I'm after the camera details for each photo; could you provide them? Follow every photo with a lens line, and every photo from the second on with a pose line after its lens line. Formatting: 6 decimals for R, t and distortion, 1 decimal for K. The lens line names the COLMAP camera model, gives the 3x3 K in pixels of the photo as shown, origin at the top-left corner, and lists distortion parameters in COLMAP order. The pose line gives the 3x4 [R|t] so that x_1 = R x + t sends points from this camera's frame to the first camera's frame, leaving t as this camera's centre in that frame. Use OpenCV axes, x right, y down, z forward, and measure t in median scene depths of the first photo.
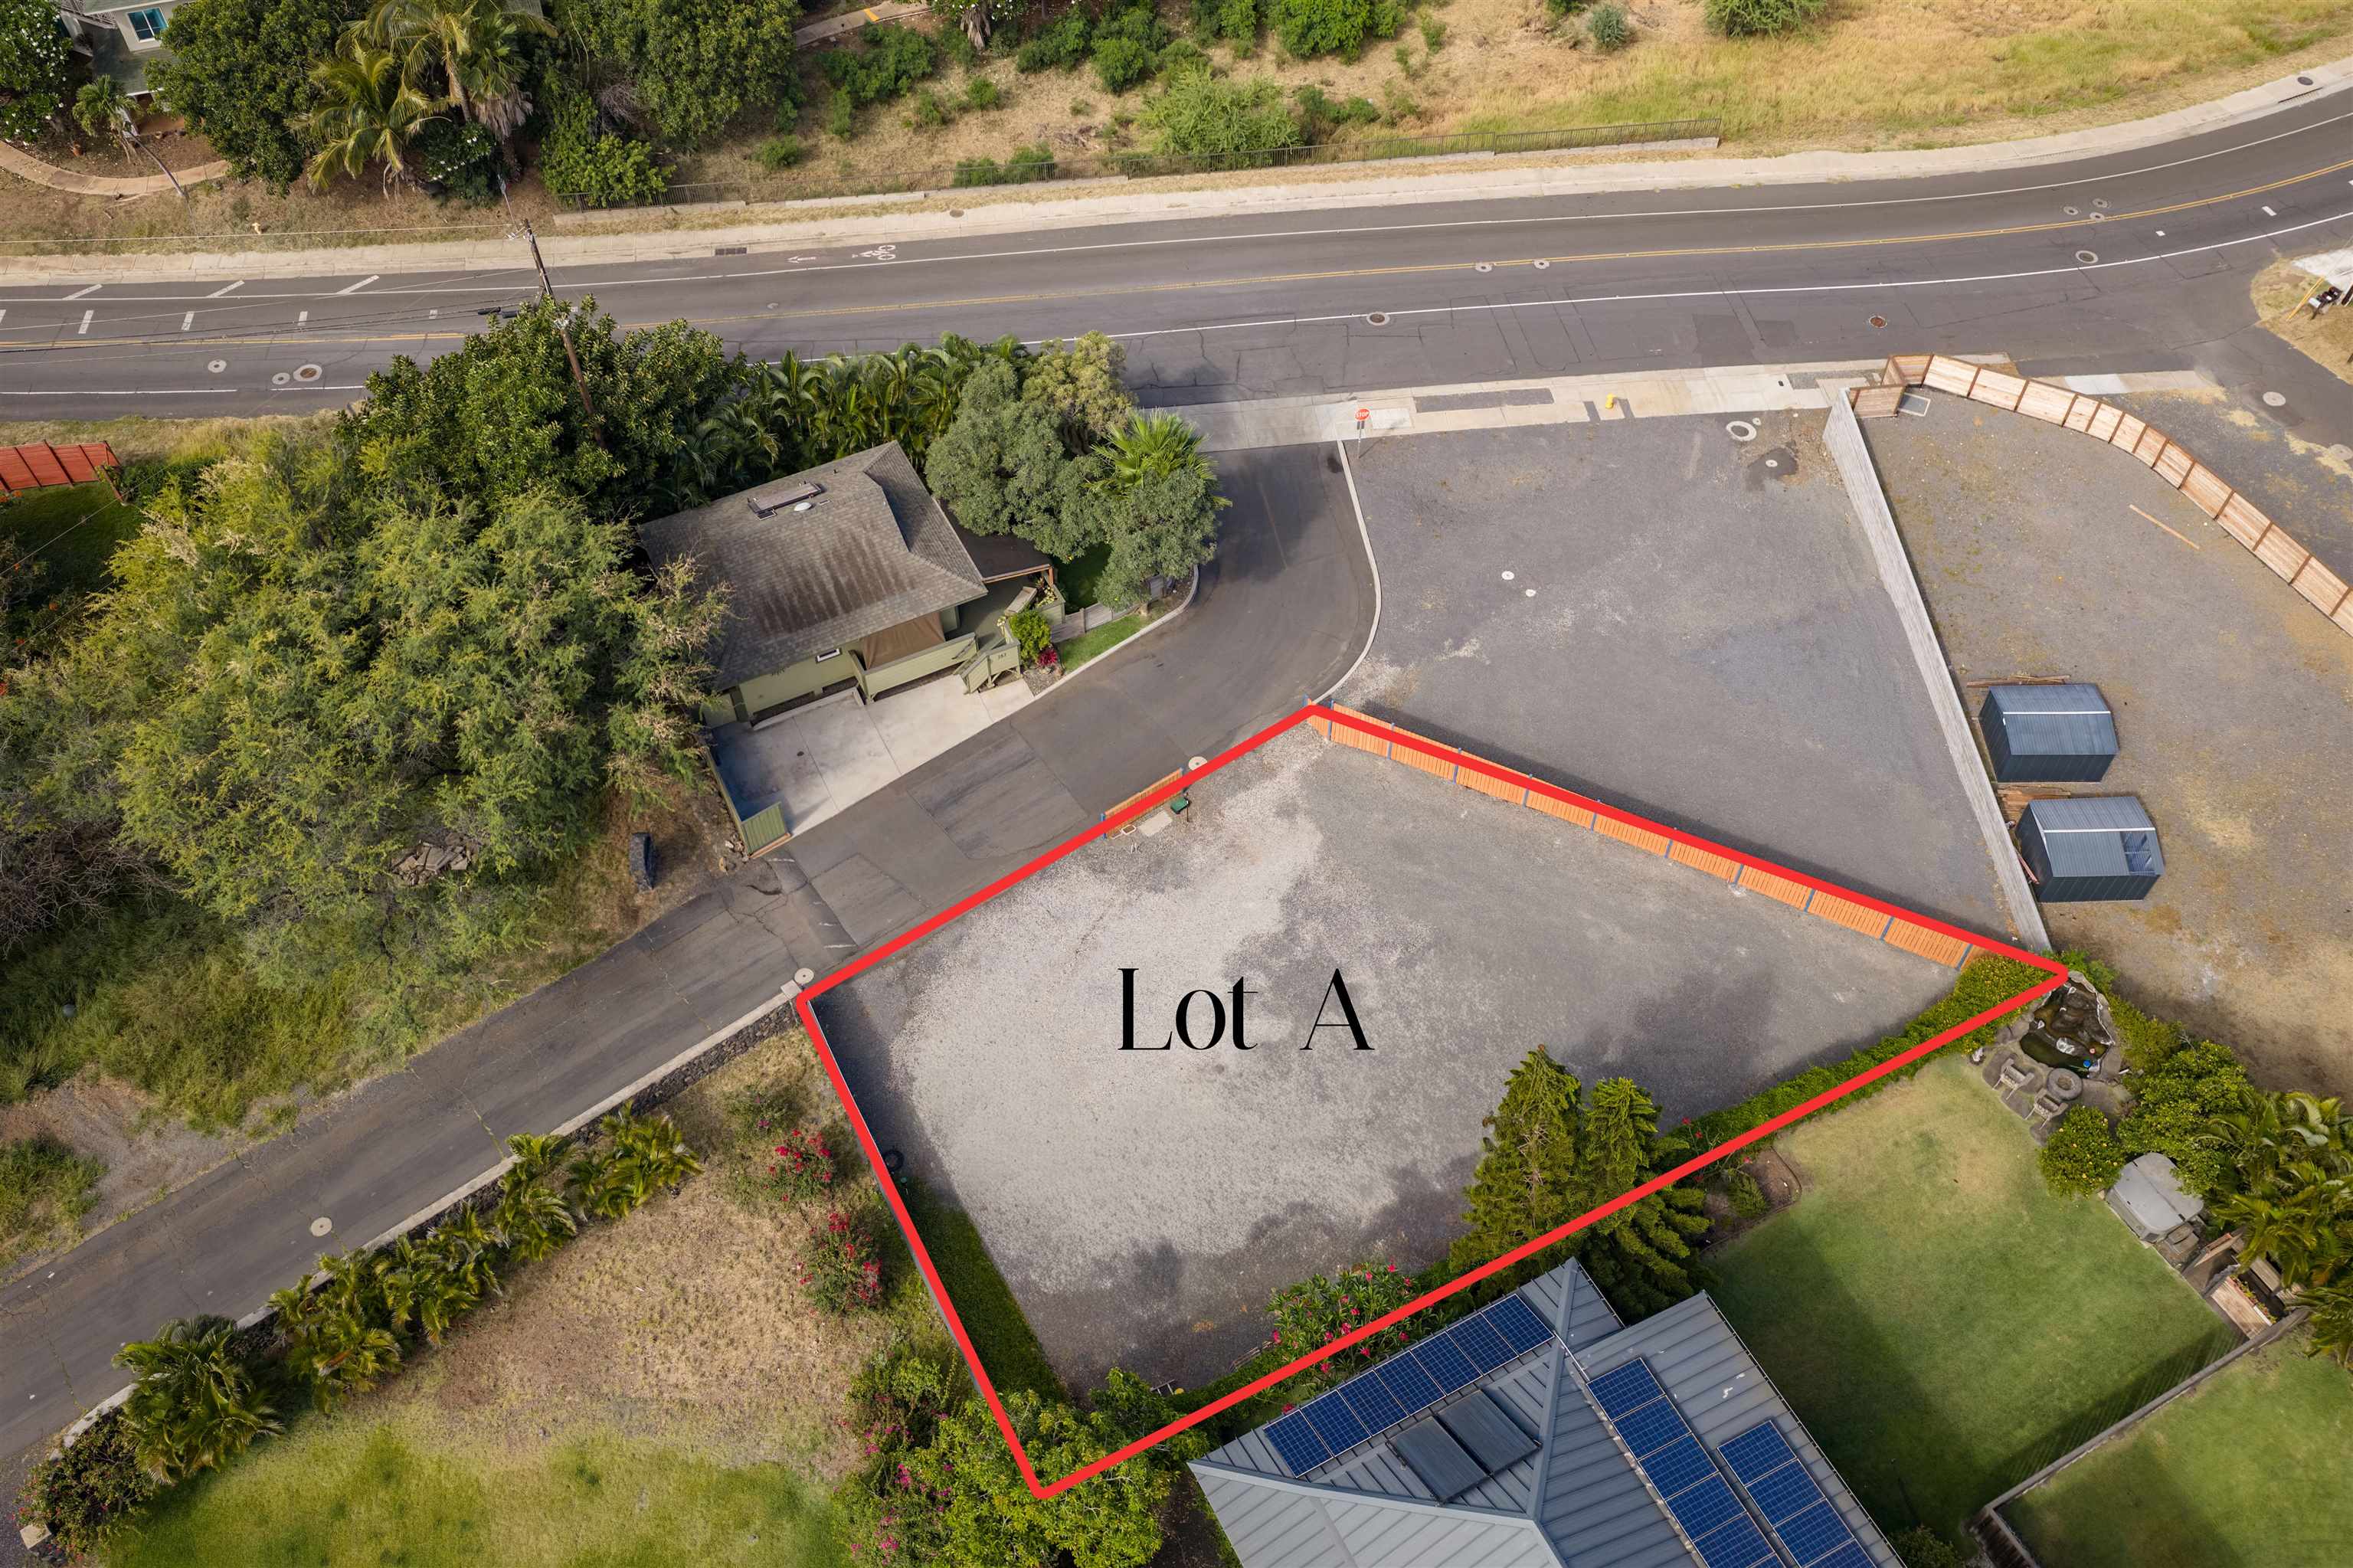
lens RADIAL K [[1976.9, 0, 1176.5], [0, 1976.9, 784.0], [0, 0, 1]] dist [0.034345, -0.051628]
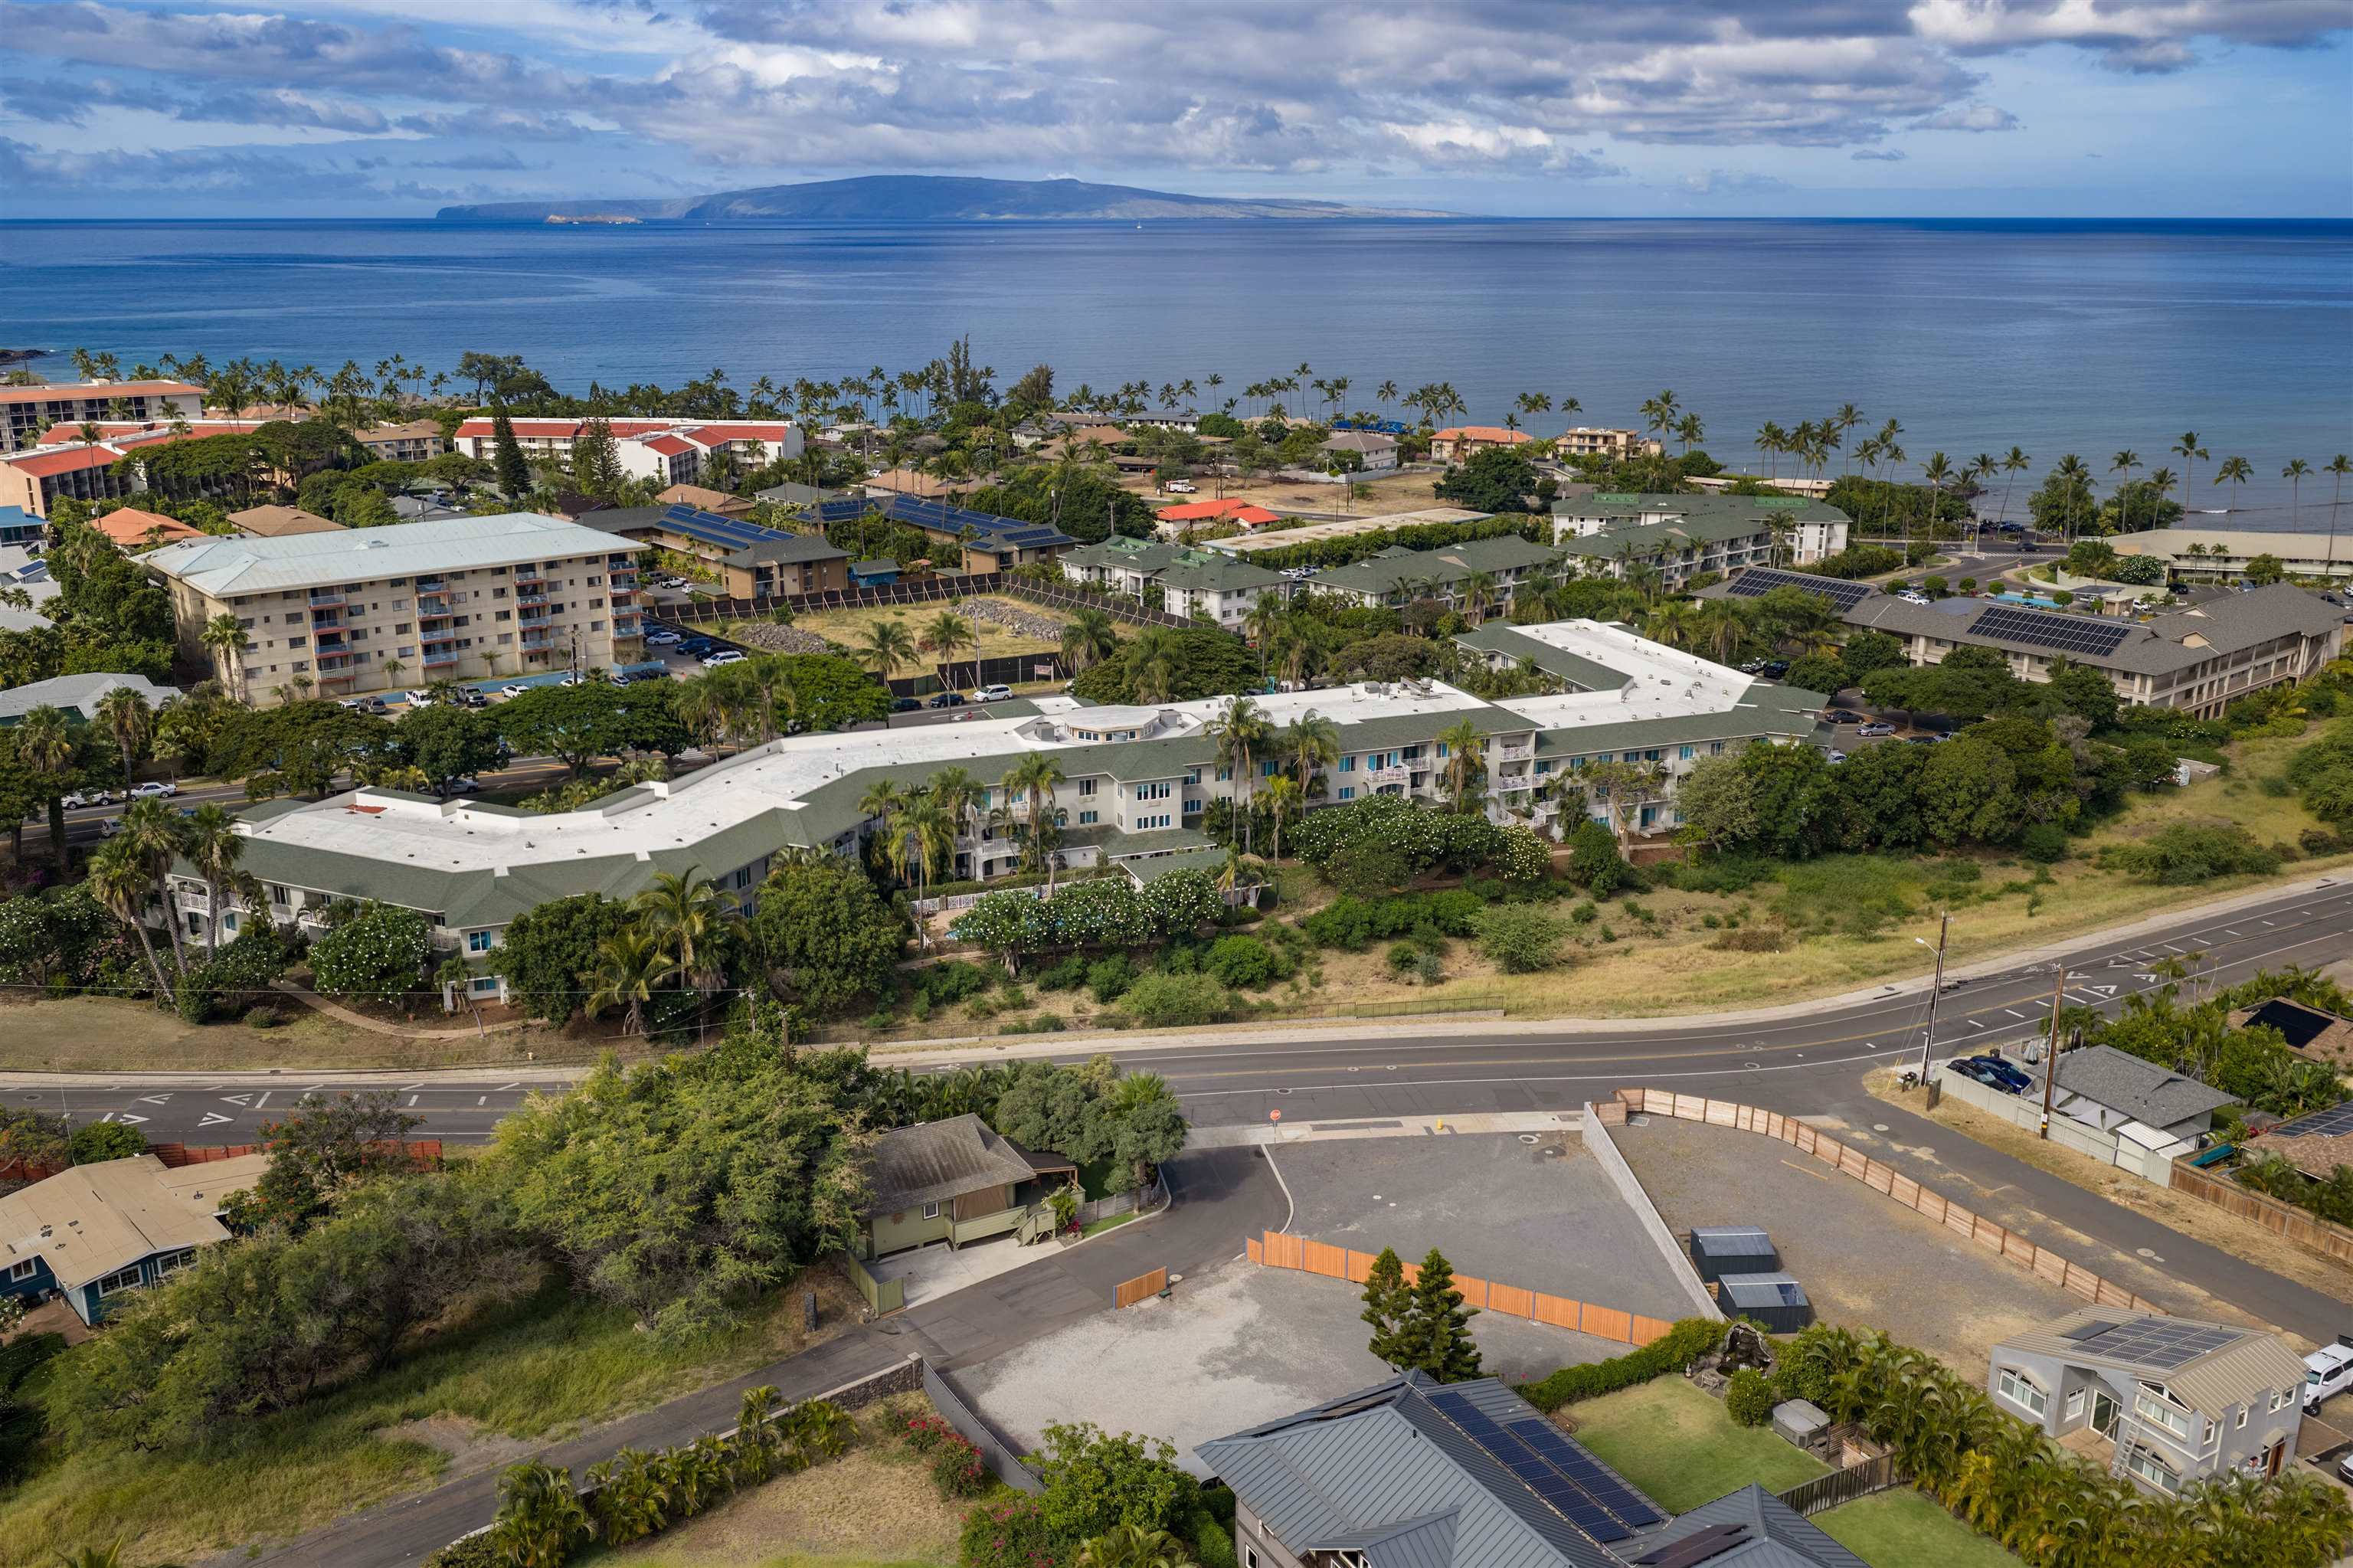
lens RADIAL K [[1976.9, 0, 1176.5], [0, 1976.9, 784.0], [0, 0, 1]] dist [0.034345, -0.051628]
pose [[0.999361, -0.003847, 0.035526, -0.034391], [0.023929, 0.810416, -0.585366, 0.480202], [-0.026539, 0.585842, 0.809990, -0.369190]]
